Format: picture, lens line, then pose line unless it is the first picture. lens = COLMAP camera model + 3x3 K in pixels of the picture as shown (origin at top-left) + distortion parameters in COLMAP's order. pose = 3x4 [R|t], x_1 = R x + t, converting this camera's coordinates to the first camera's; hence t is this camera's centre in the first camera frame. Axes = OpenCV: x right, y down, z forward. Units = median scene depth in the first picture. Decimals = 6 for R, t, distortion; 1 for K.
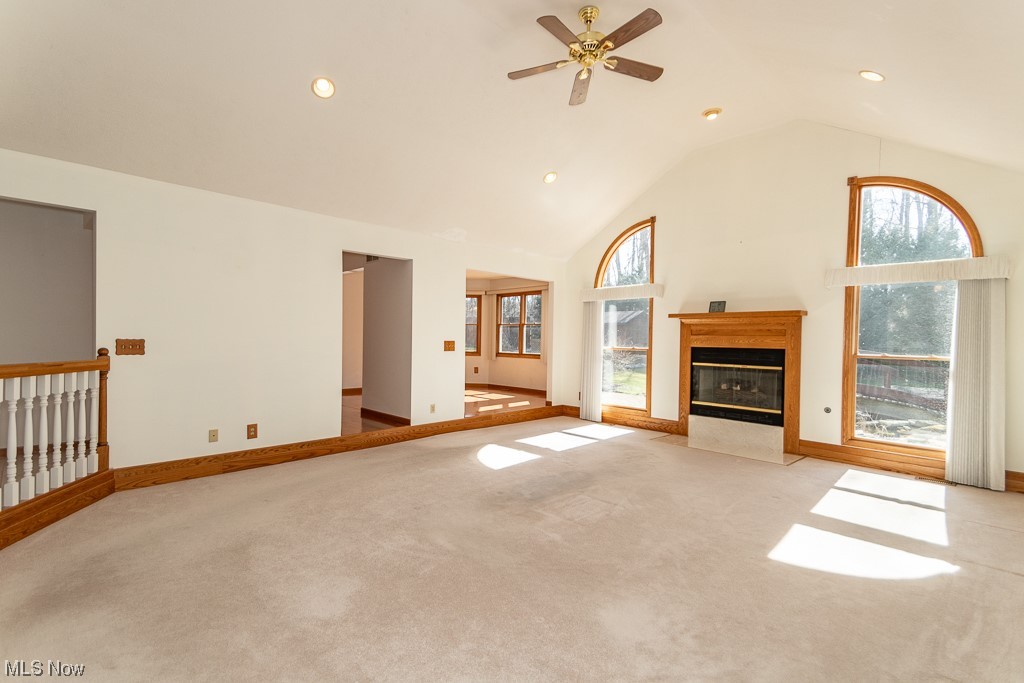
lens RADIAL K [[478.1, 0, 510.1], [0, 478.1, 345.0], [0, 0, 1]] dist [0.044144, -0.001982]
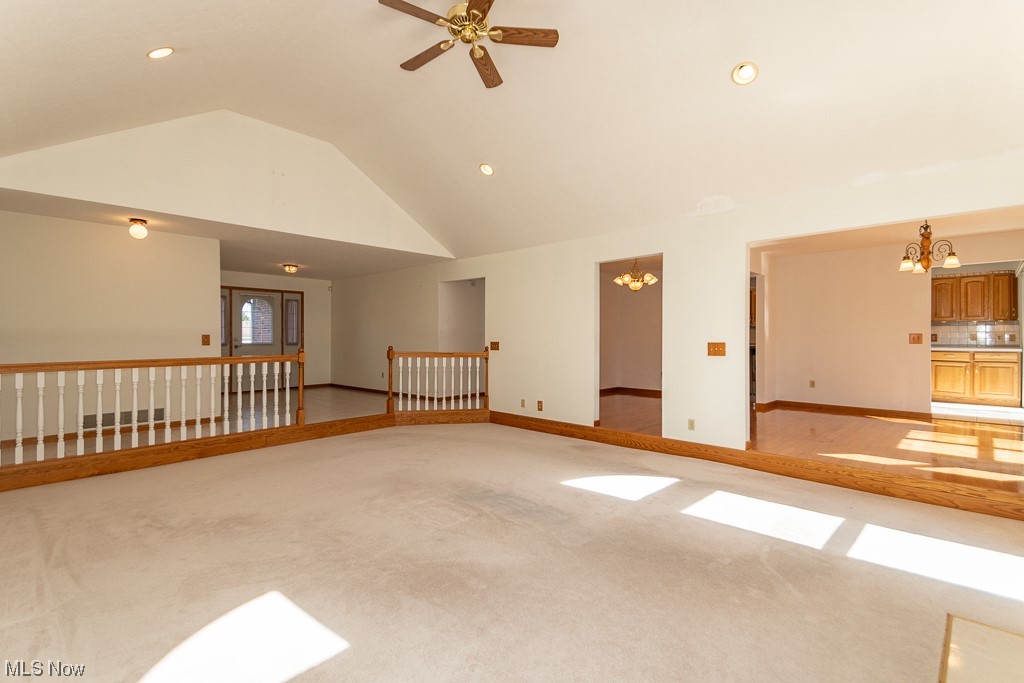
lens RADIAL K [[478.1, 0, 504.5], [0, 478.1, 339.3], [0, 0, 1]] dist [0.044144, -0.001982]
pose [[0.002528, -0.011444, -0.999931, 0.839222], [-0.013385, 0.999845, -0.011477, -0.001050], [0.999907, 0.013413, 0.002374, 0.841687]]
